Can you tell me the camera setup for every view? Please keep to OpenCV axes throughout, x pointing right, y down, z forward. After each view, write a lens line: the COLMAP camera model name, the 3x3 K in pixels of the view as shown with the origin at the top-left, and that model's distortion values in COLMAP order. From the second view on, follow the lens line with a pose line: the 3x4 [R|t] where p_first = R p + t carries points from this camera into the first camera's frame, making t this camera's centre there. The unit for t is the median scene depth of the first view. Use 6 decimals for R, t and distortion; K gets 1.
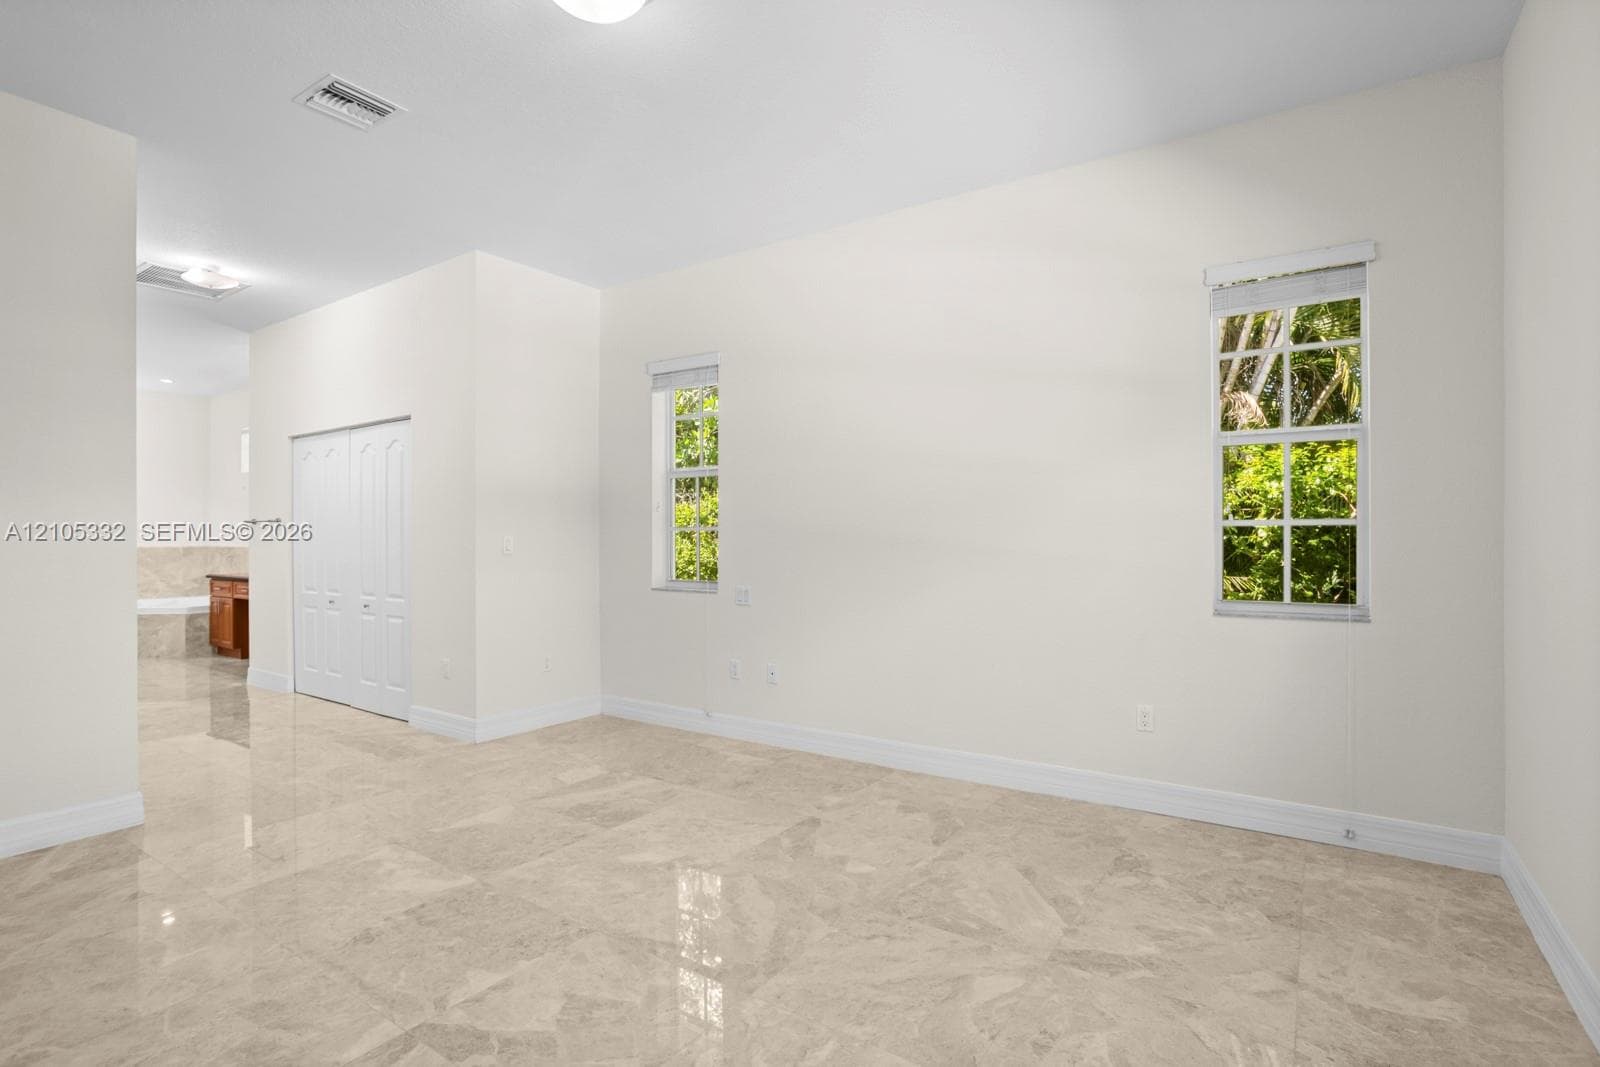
lens RADIAL K [[778.7, 0, 799.9], [0, 778.7, 534.7], [0, 0, 1]] dist [-0.003251, 0.007357]
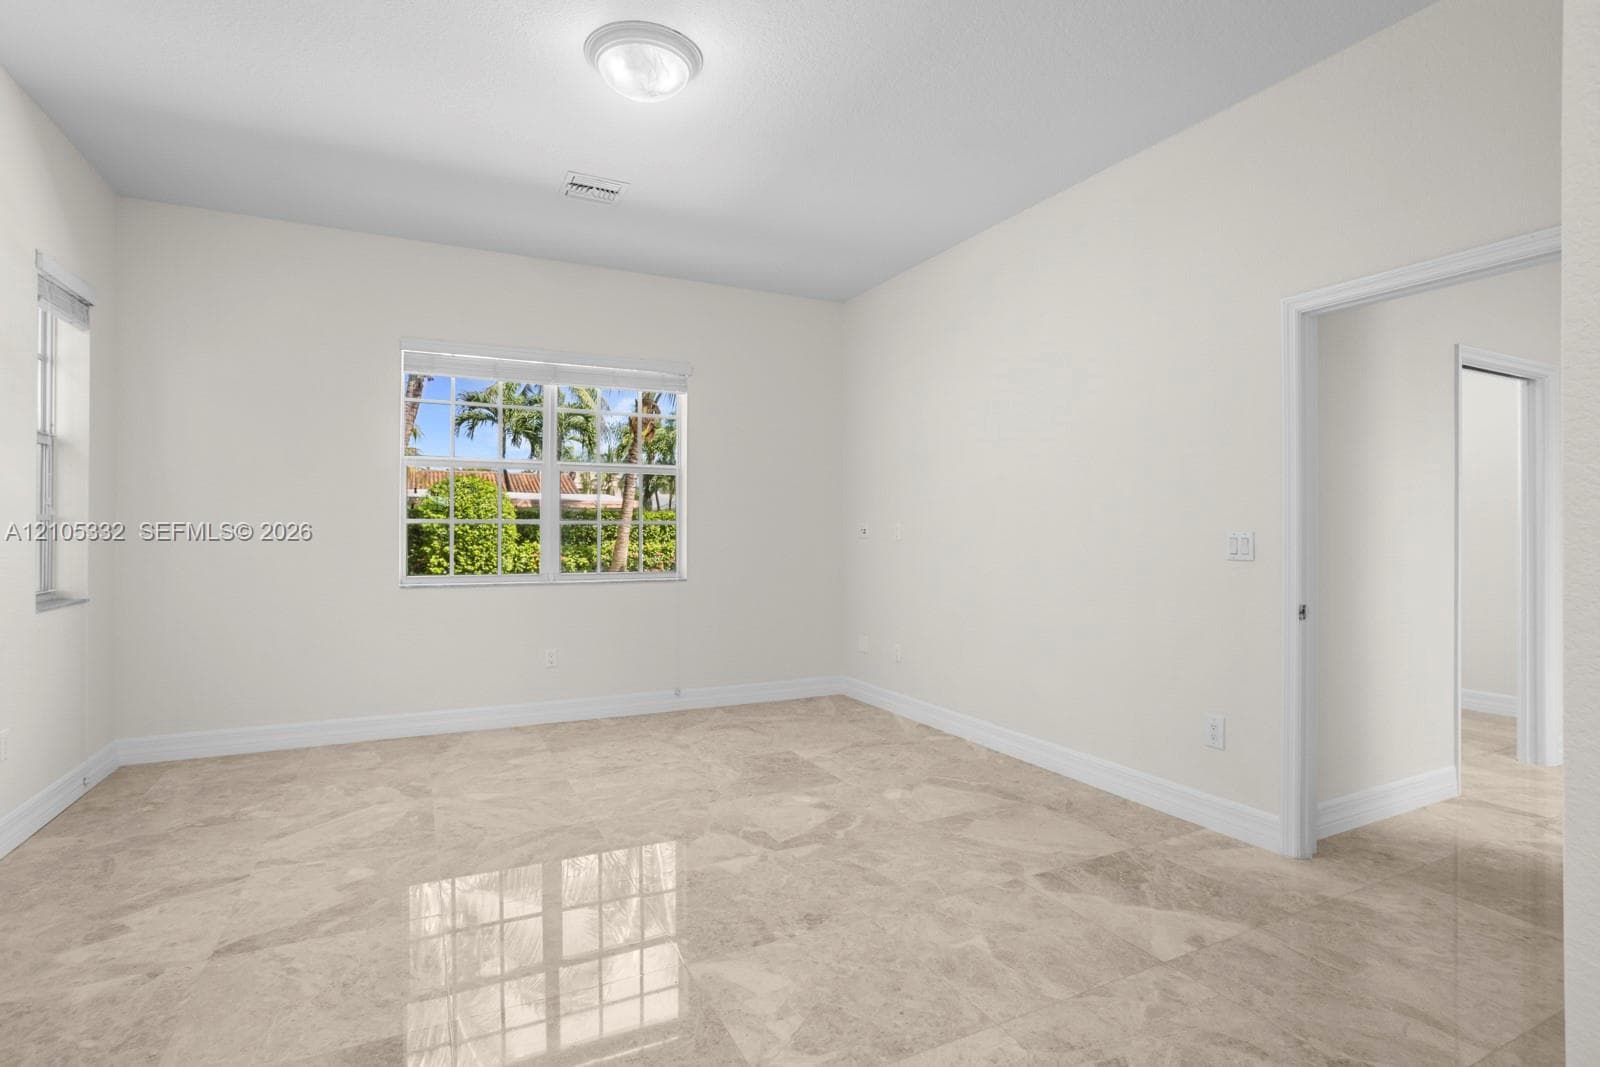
lens RADIAL K [[778.7, 0, 799.5], [0, 778.7, 533.7], [0, 0, 1]] dist [-0.003251, 0.007357]
pose [[-0.872501, 0.006990, 0.488562, -0.924289], [0.004498, 0.999970, -0.006274, 0.020500], [-0.488591, -0.003276, -0.872507, 1.679210]]
